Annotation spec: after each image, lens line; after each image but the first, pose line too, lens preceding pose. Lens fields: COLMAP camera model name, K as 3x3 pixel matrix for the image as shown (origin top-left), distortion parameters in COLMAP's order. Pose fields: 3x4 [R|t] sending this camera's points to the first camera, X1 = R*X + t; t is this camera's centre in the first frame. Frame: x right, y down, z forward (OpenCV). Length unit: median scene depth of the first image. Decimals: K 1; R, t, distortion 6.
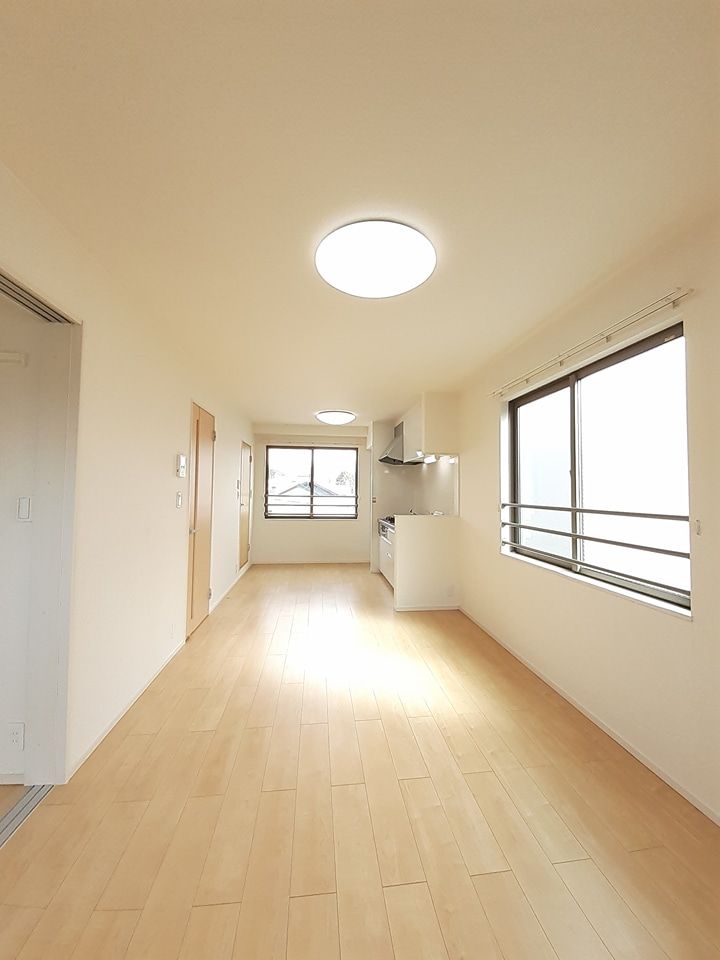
lens RADIAL K [[387.1, 0, 362.8], [0, 387.1, 476.4], [0, 0, 1]] dist [-0.008957, -0.000003]
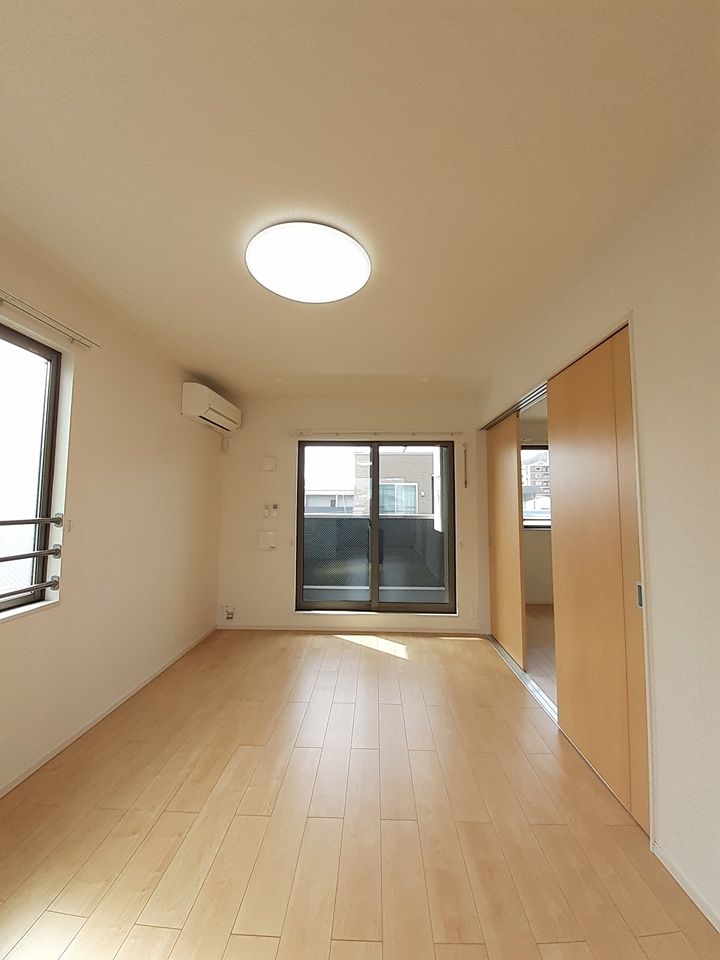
lens RADIAL K [[387.1, 0, 363.3], [0, 387.1, 479.6], [0, 0, 1]] dist [-0.008957, -0.000003]
pose [[-0.988913, -0.007083, 0.148327, -0.238810], [-0.023154, 0.994000, -0.106906, 0.078242], [-0.146680, -0.109155, -0.983143, 1.815245]]
